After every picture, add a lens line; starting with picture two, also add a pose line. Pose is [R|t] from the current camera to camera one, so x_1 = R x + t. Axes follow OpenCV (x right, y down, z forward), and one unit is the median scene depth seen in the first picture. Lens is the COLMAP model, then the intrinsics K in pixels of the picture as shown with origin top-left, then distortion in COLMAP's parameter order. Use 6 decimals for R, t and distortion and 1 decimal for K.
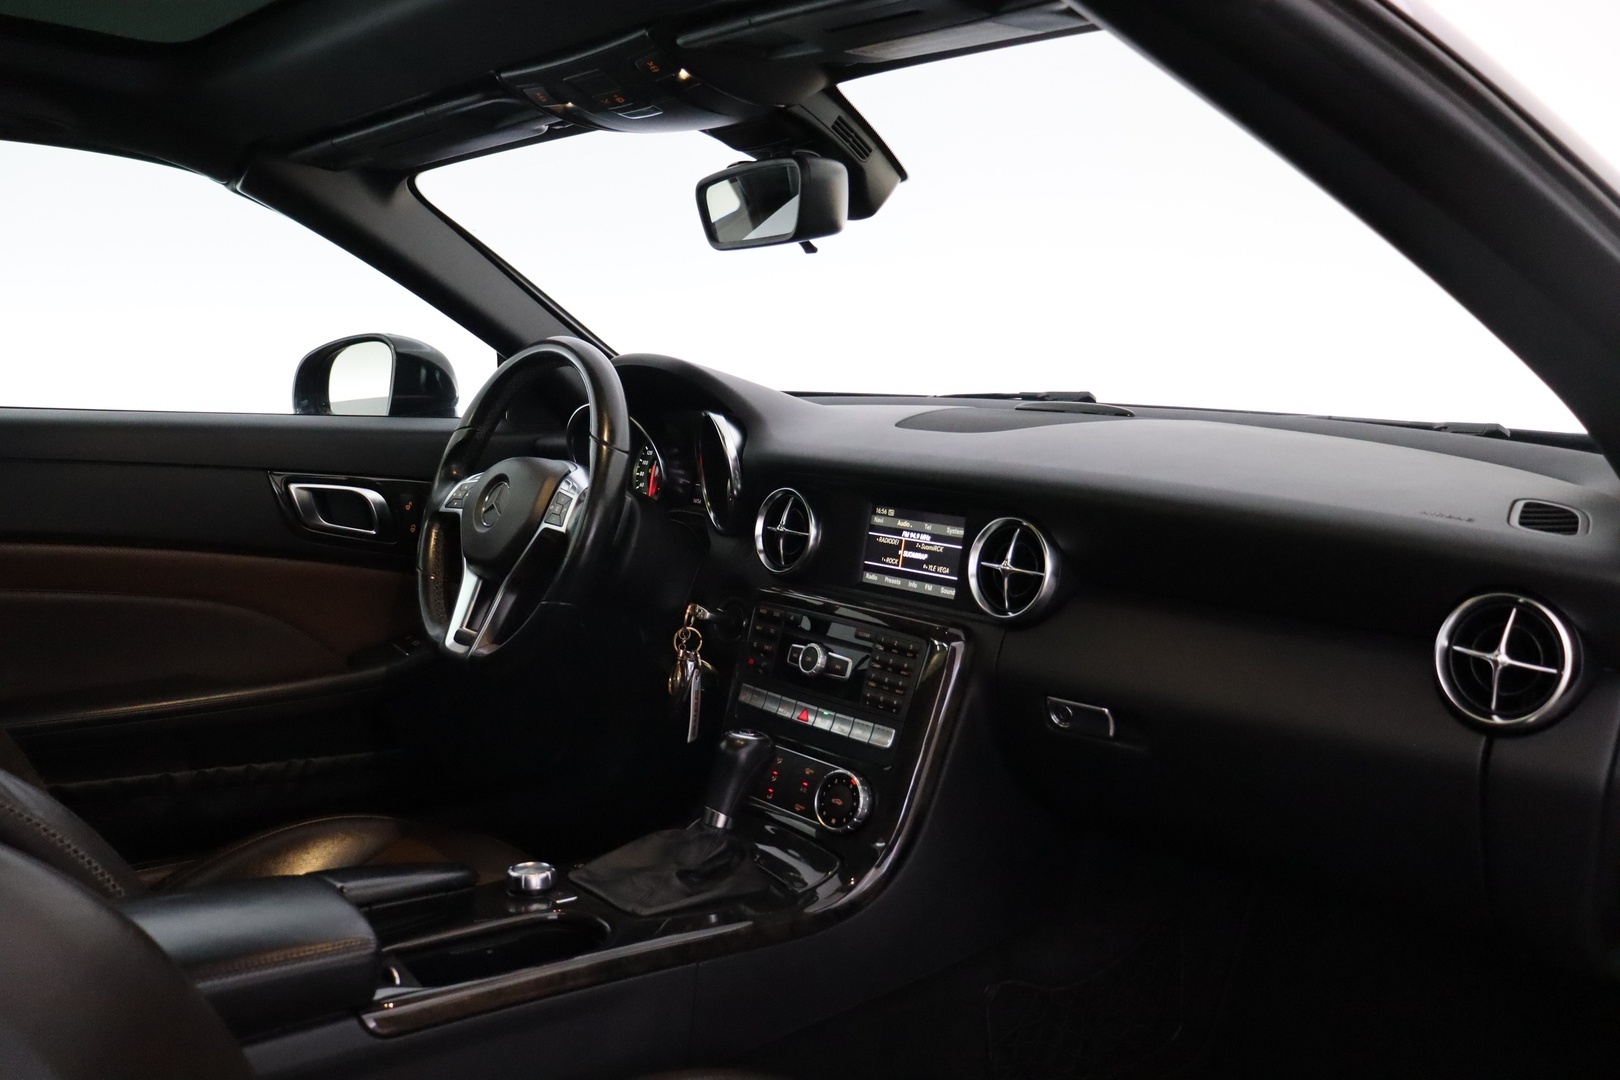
lens RADIAL K [[1470.8, 0, 810.0], [0, 1470.8, 540.0], [0, 0, 1]] dist [-0.008961, 0.003909]
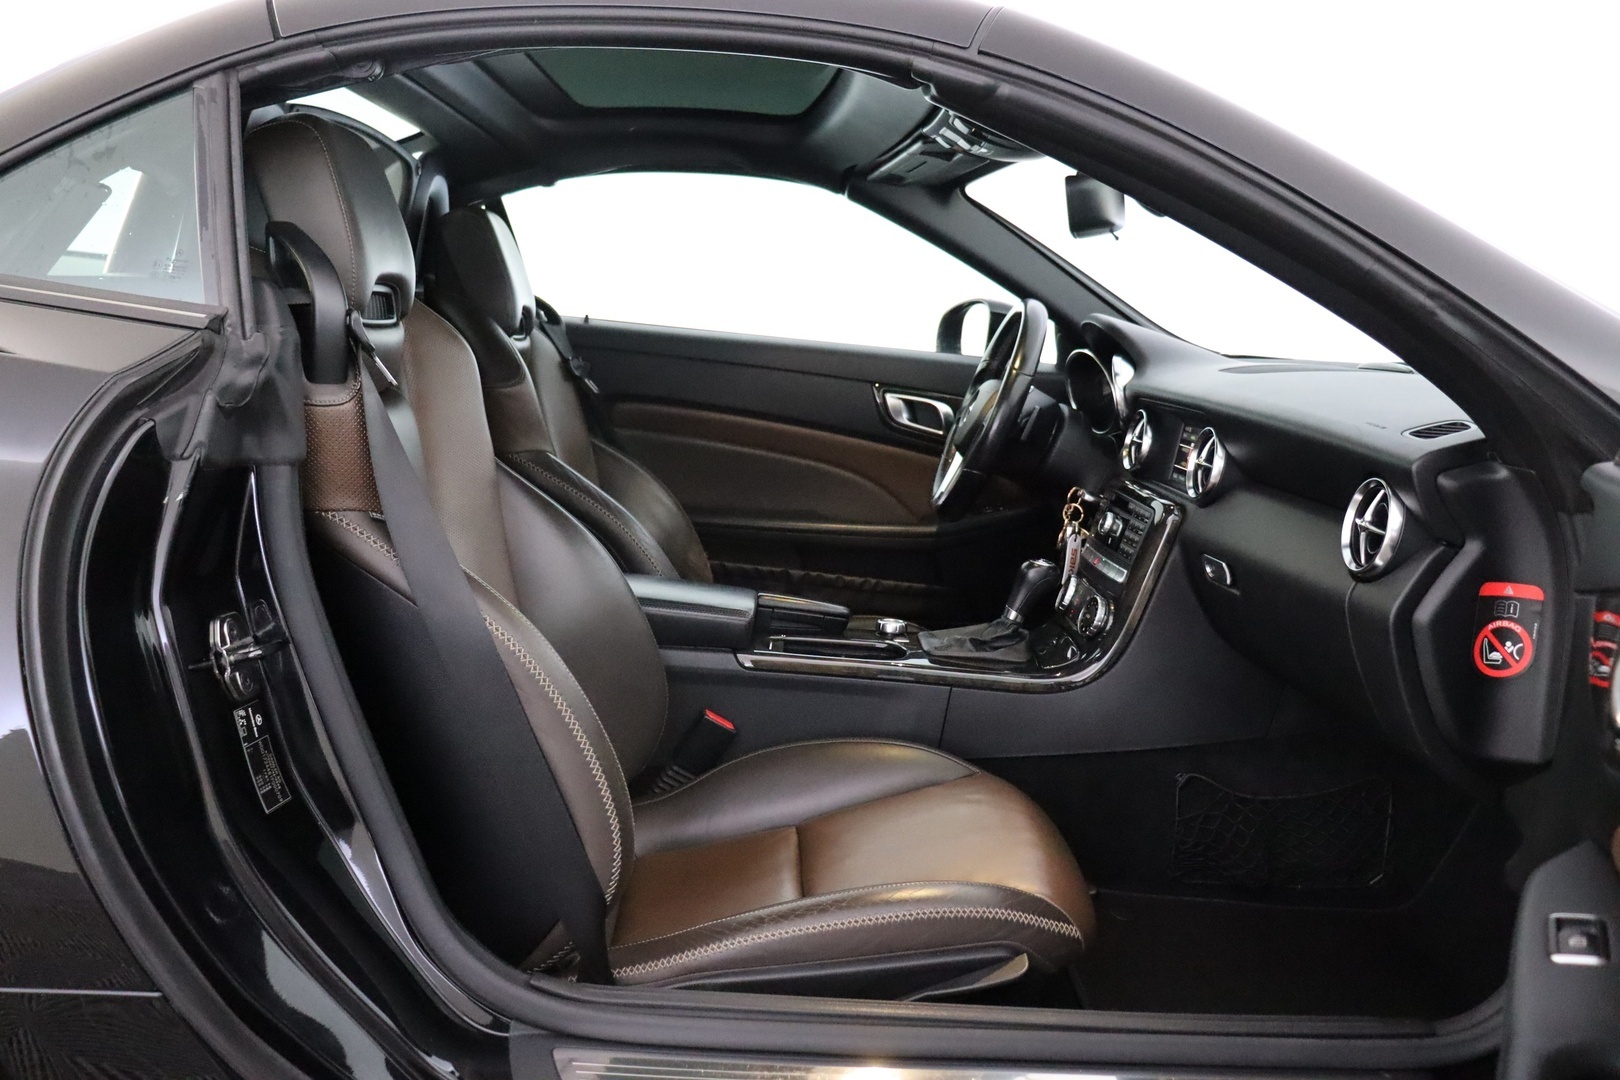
lens RADIAL K [[1470.8, 0, 810.0], [0, 1470.8, 540.0], [0, 0, 1]] dist [-0.008961, 0.003909]
pose [[0.806014, 0.116651, -0.580288, 0.586308], [-0.110953, 0.992785, 0.045460, 0.062616], [0.581405, 0.027743, 0.813141, -0.321055]]
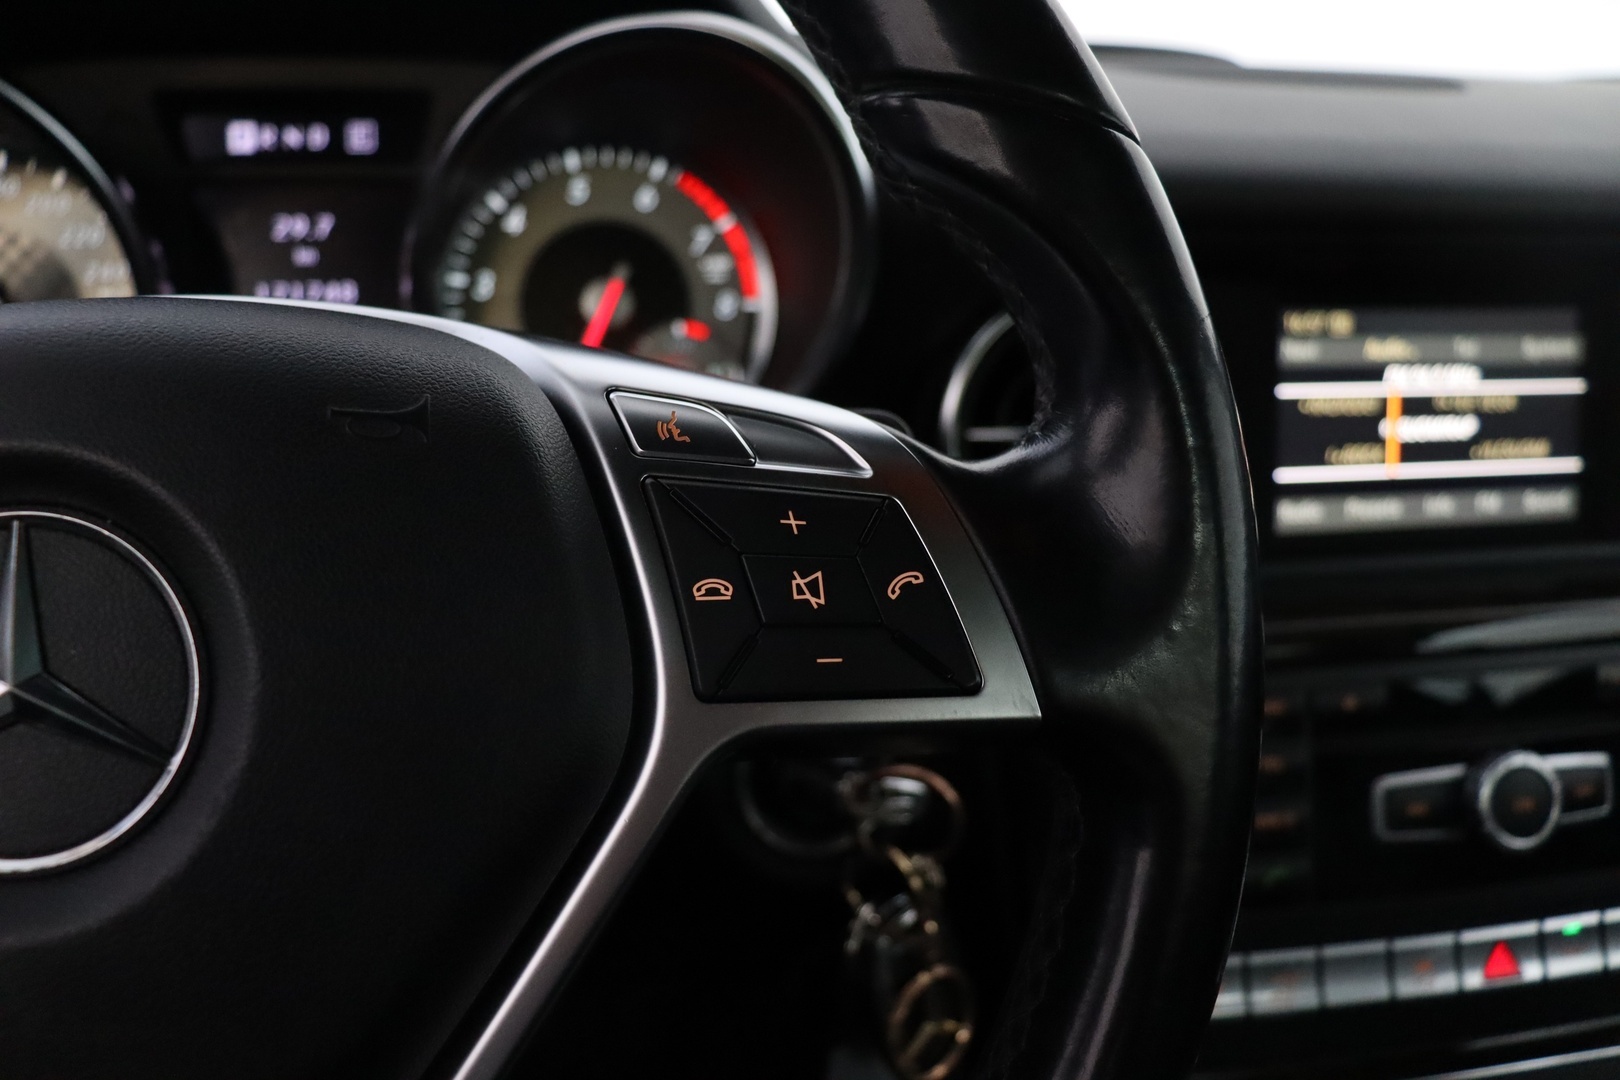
lens RADIAL K [[1464.5, 0, 810.0], [0, 1464.5, 540.0], [0, 0, 1]] dist [-0.170976, 0.182883]
pose [[0.434432, -0.250012, 0.865311, -0.314747], [0.105482, 0.968216, 0.226786, -0.060355], [-0.894507, -0.007248, 0.446995, 0.972042]]
